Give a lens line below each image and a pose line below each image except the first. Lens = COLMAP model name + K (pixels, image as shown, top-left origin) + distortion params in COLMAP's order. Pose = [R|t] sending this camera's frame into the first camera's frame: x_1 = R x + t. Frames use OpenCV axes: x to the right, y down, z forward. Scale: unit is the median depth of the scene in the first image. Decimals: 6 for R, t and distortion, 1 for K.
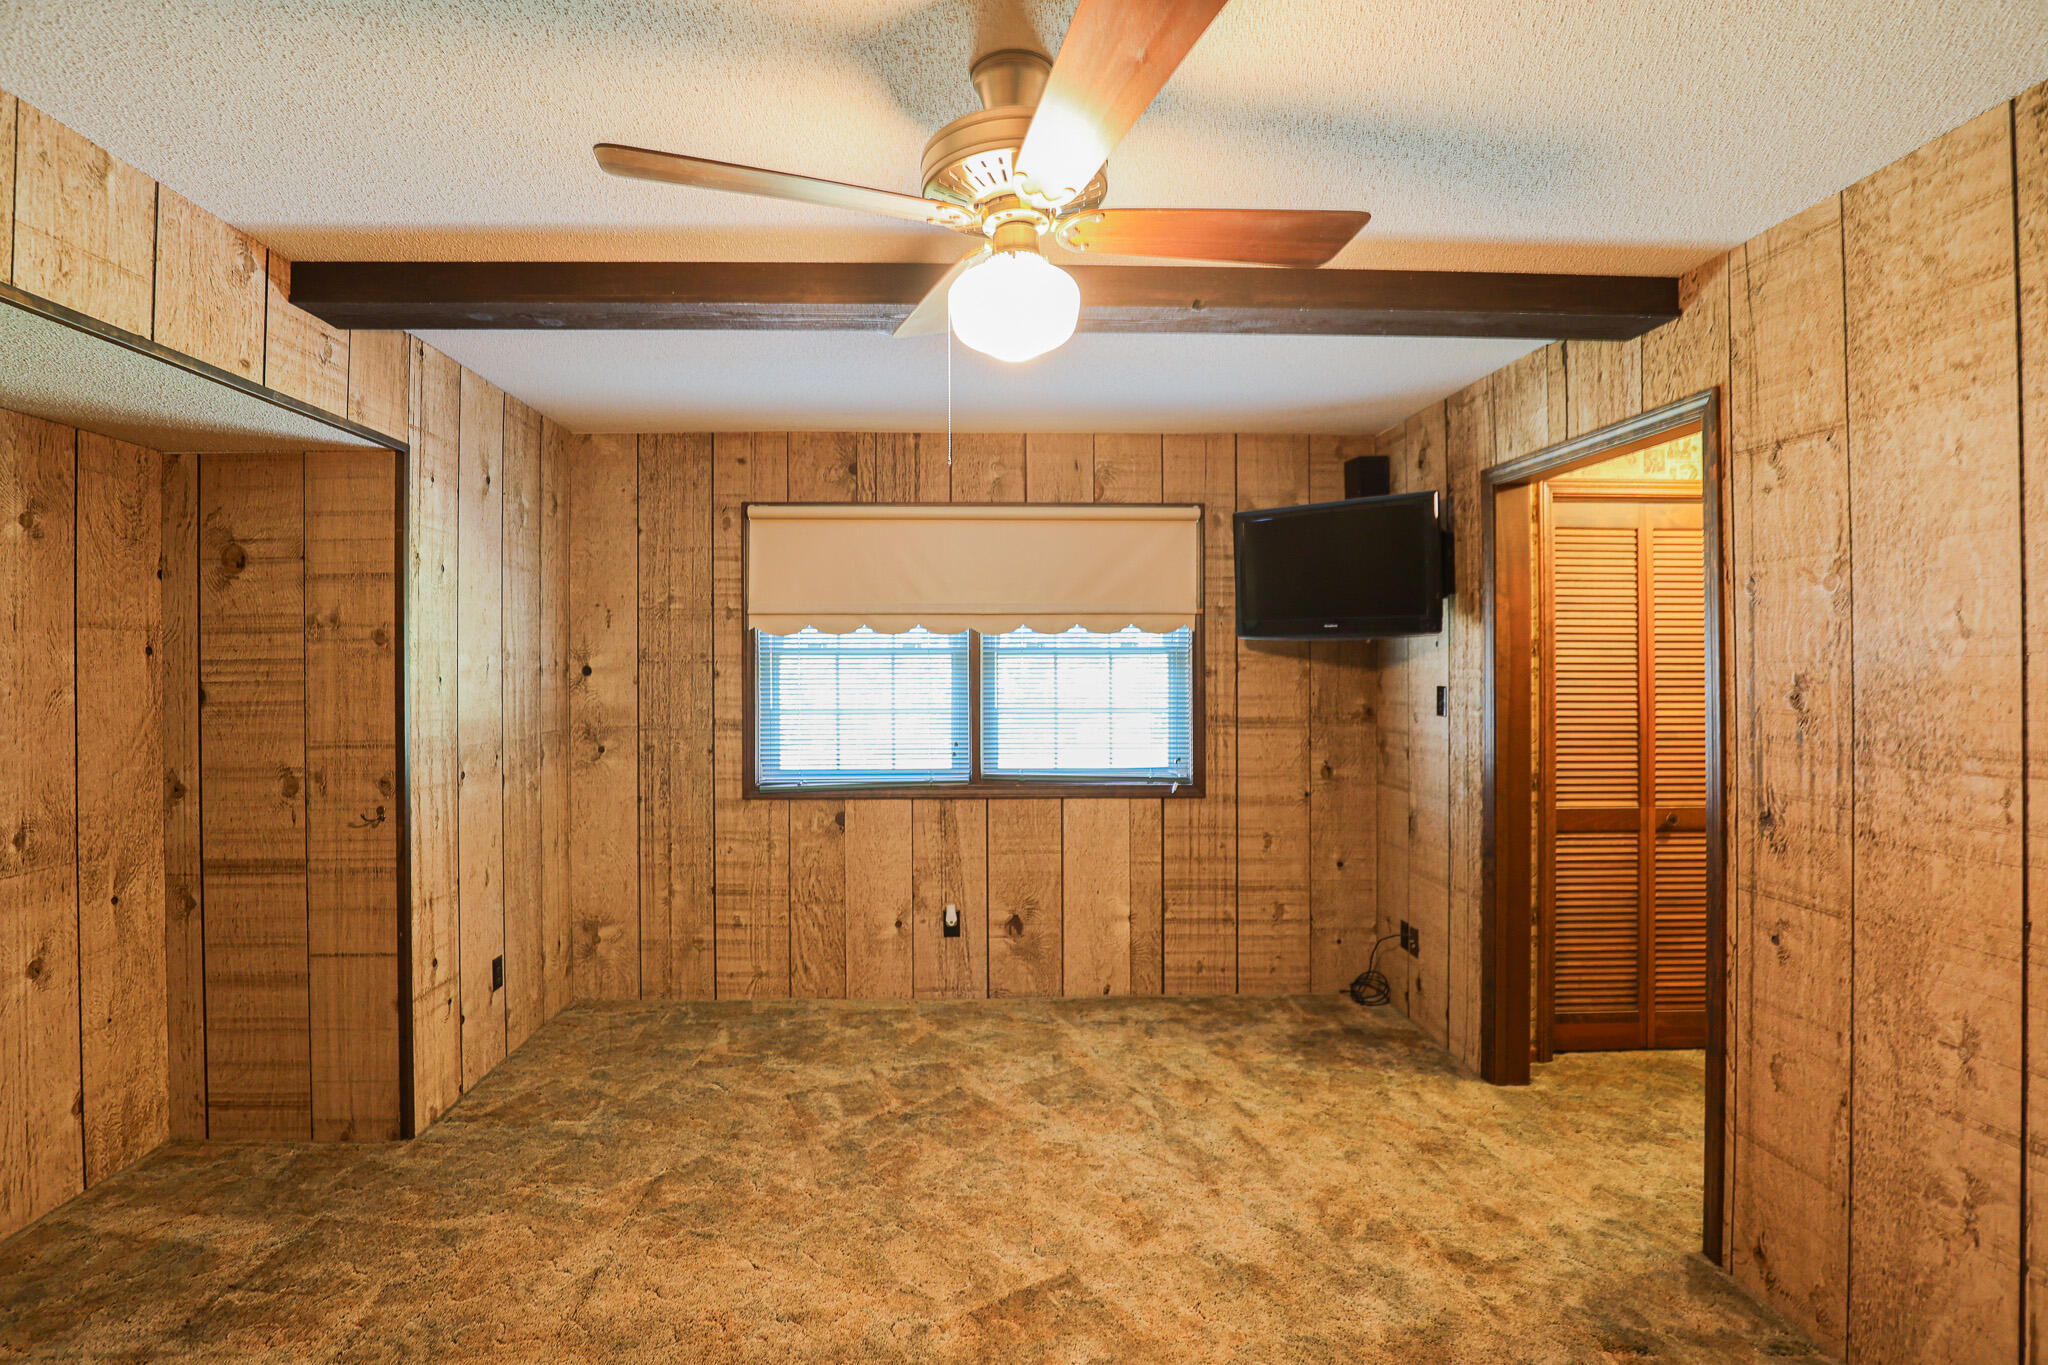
lens RADIAL K [[976.5, 0, 987.4], [0, 976.5, 658.1], [0, 0, 1]] dist [-0.029992, 0.005990]
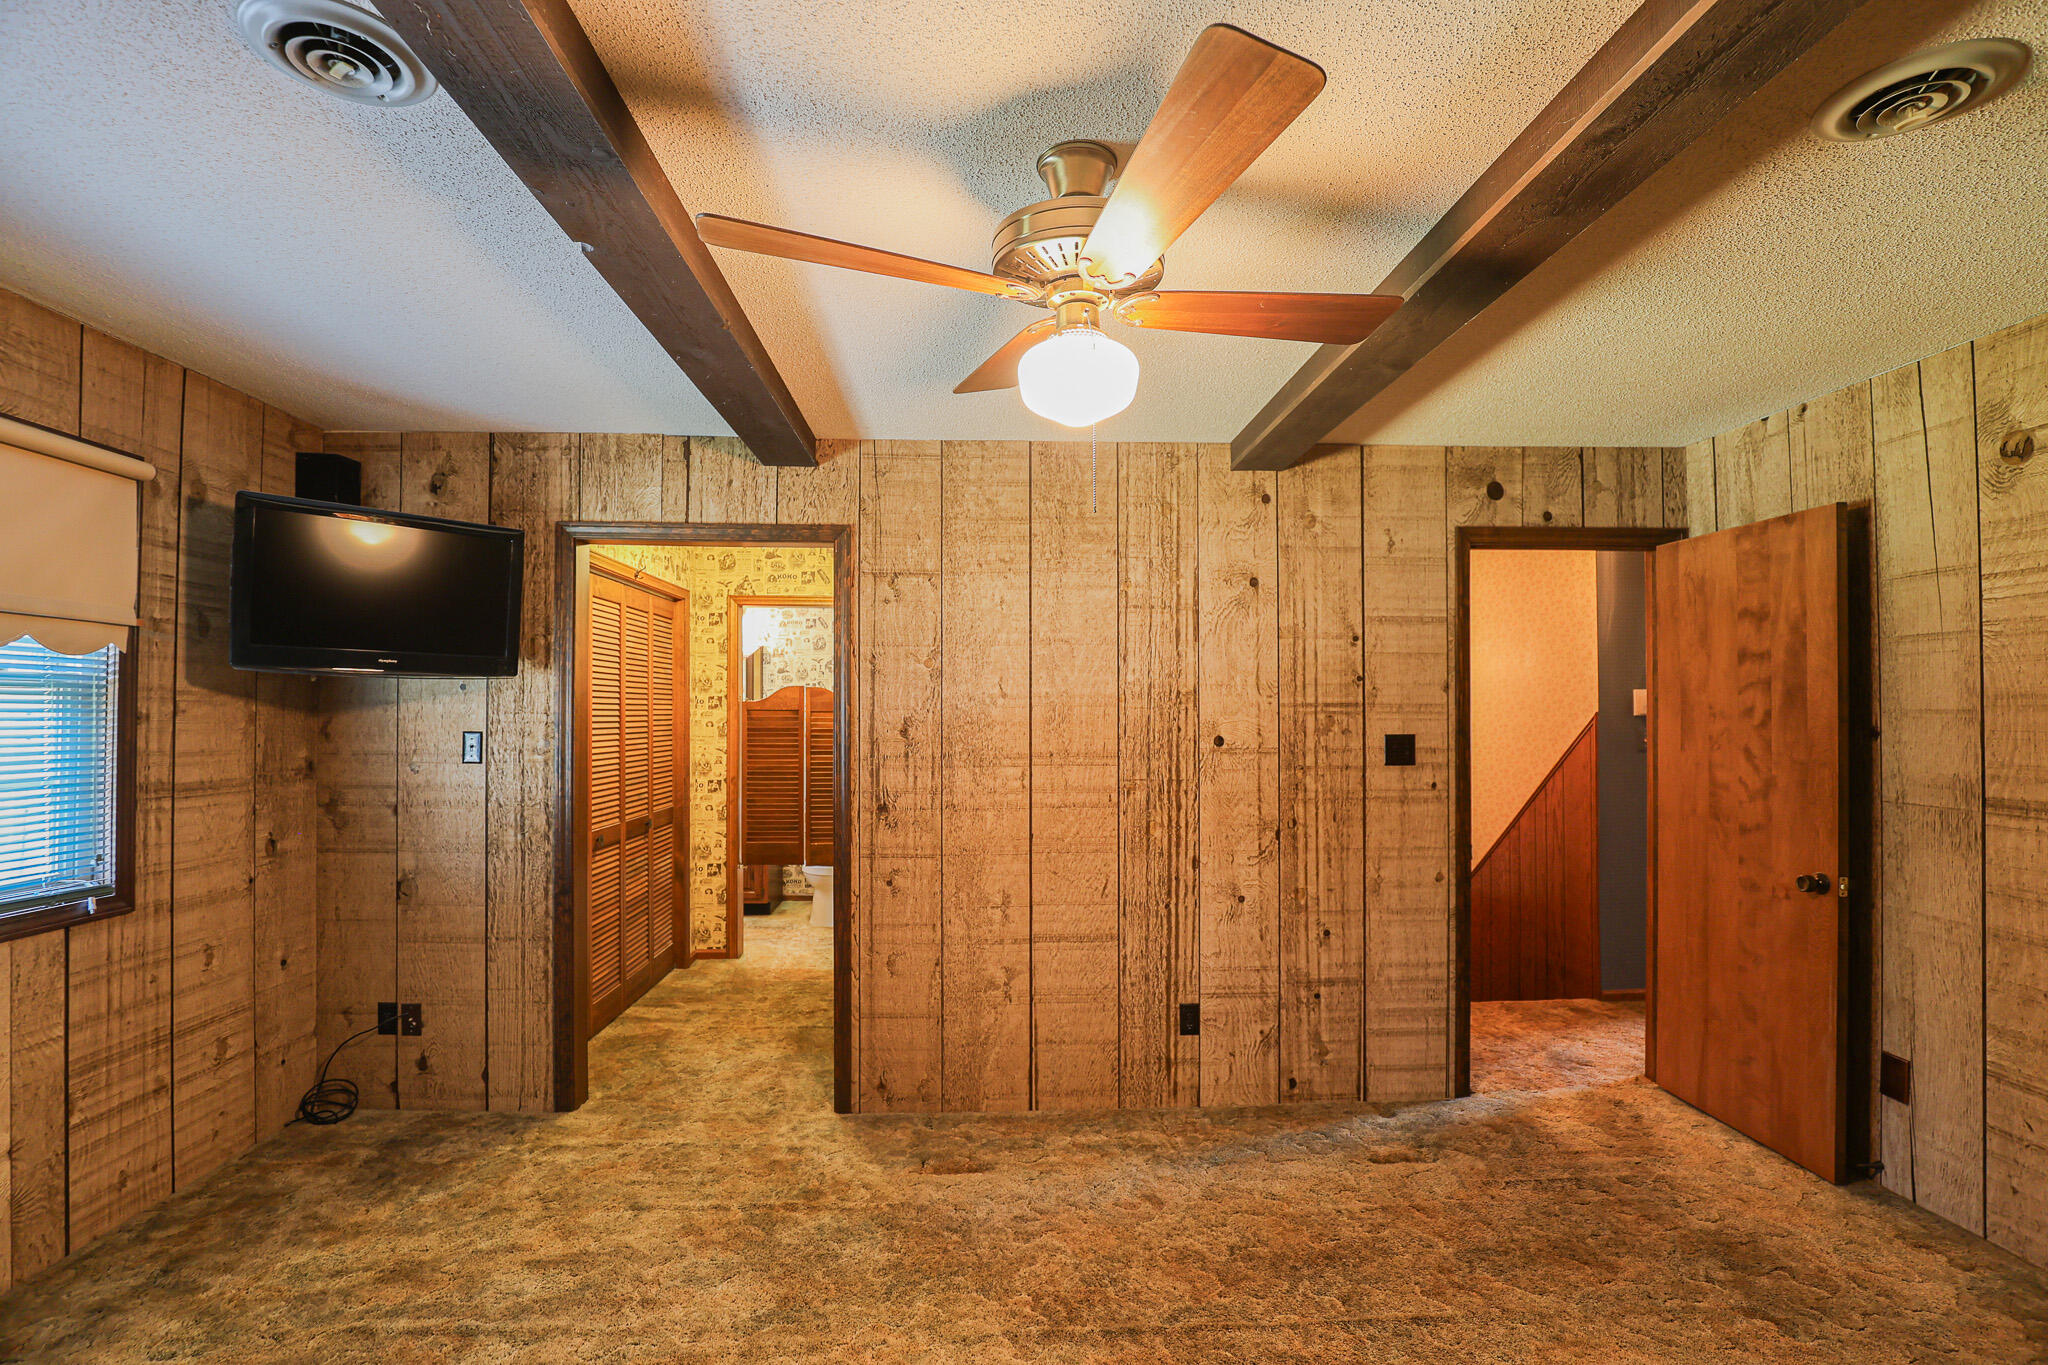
lens RADIAL K [[941.2, 0, 1019.7], [0, 941.2, 691.0], [0, 0, 1]] dist [-0.038432, 0.007316]
pose [[-0.020781, 0.025617, 0.999456, -0.401167], [-0.011273, 0.999602, -0.025855, 0.006125], [-0.999720, -0.011804, -0.020484, 0.433325]]
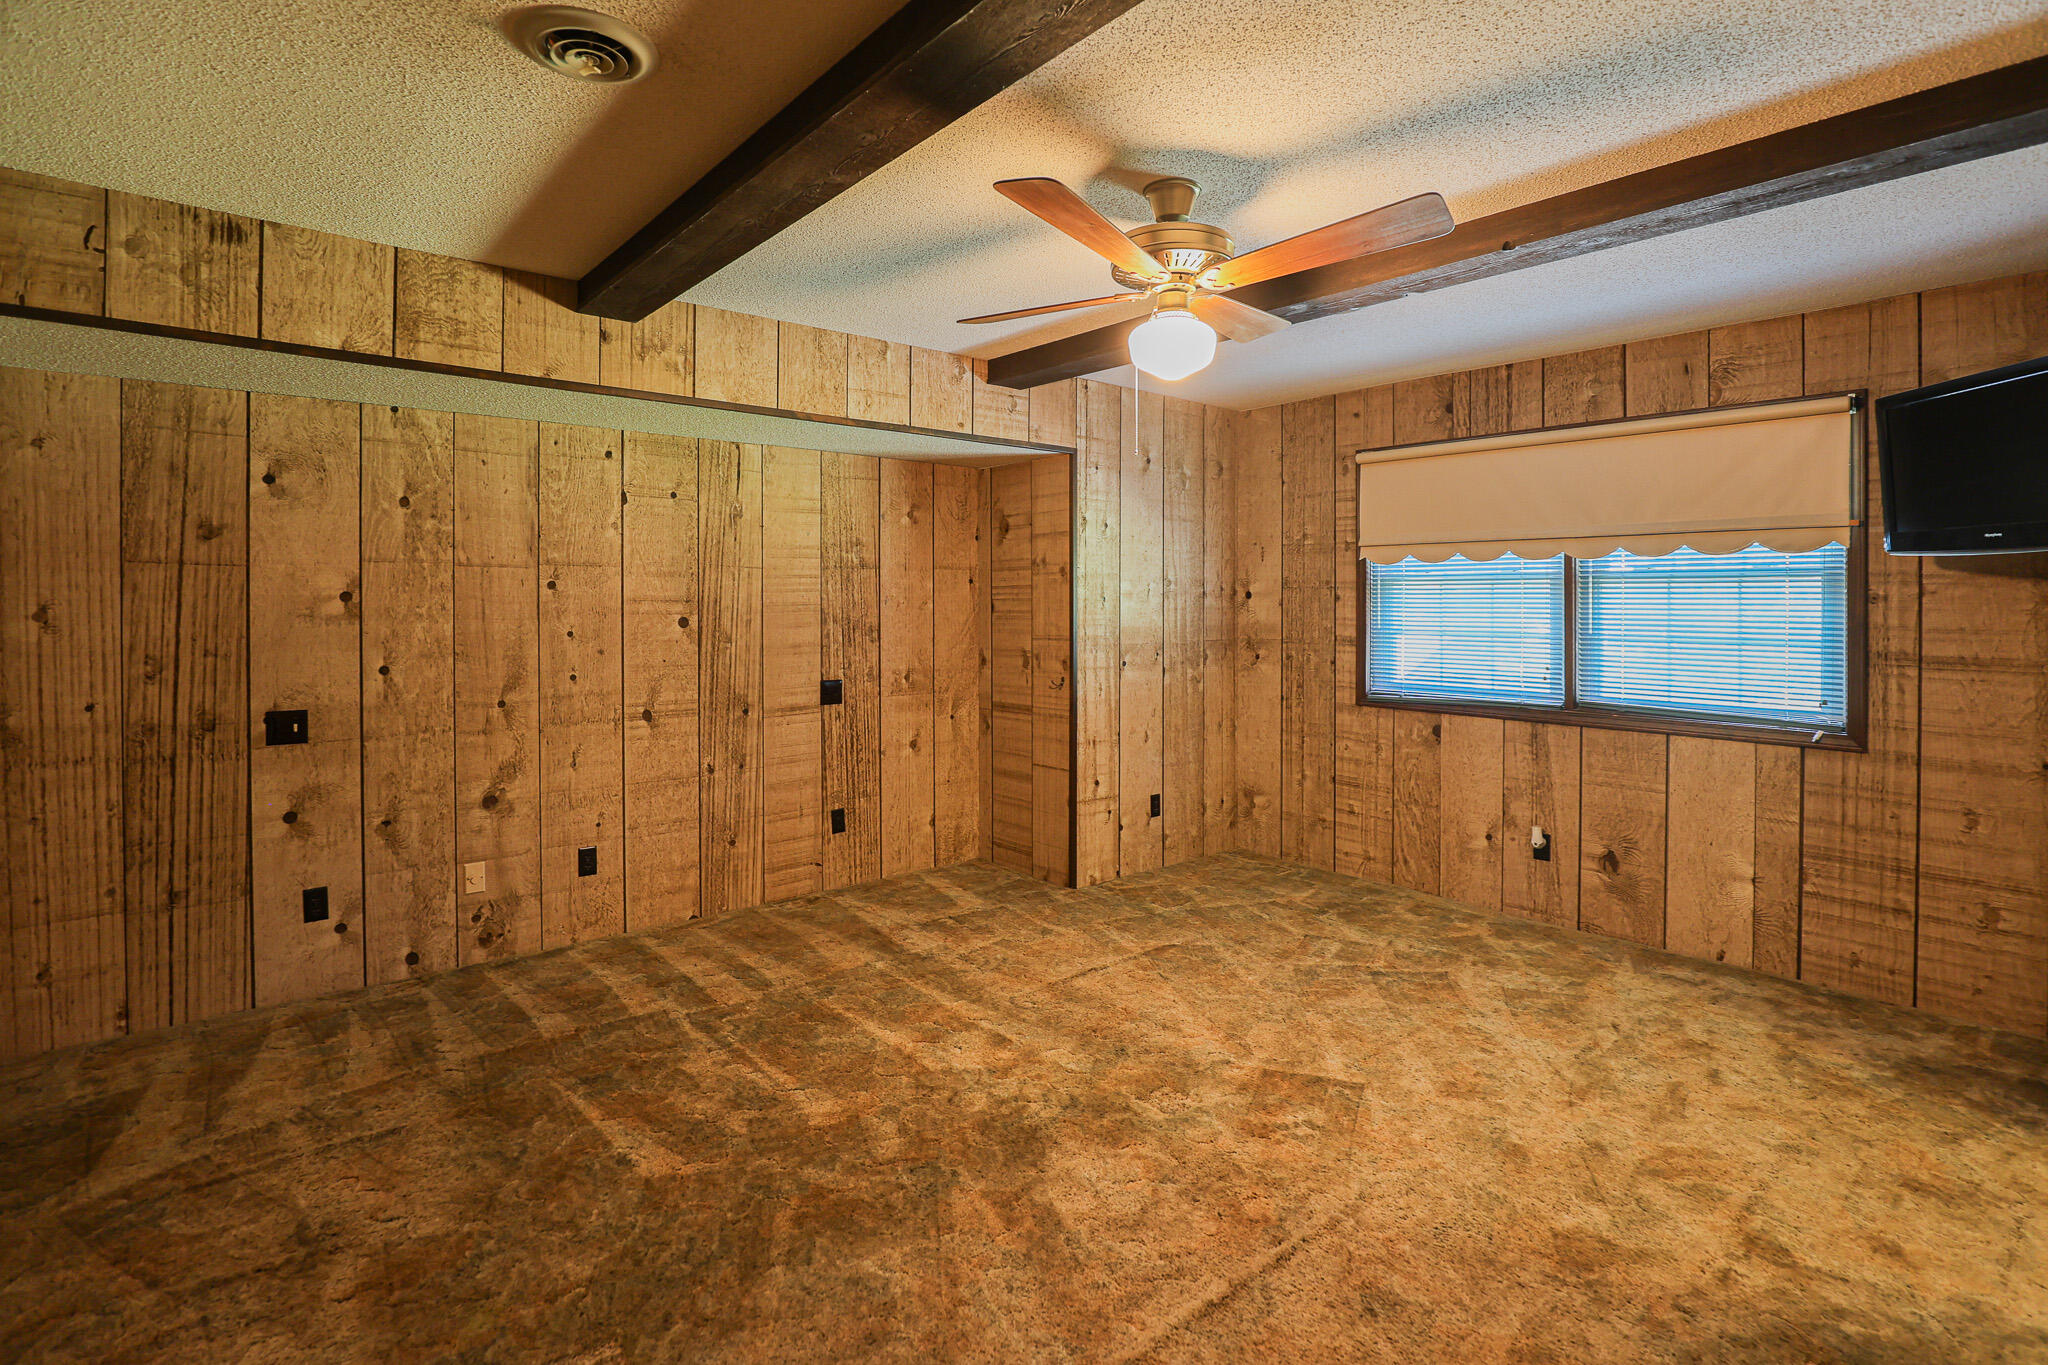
lens RADIAL K [[1005.5, 0, 1012.8], [0, 1005.5, 599.4], [0, 0, 1]] dist [-0.016695, 0.002436]
pose [[0.618159, 0.004696, -0.786039, 0.440092], [0.001515, 0.999973, 0.007165, 0.008965], [0.786051, -0.005619, 0.618136, -0.066944]]
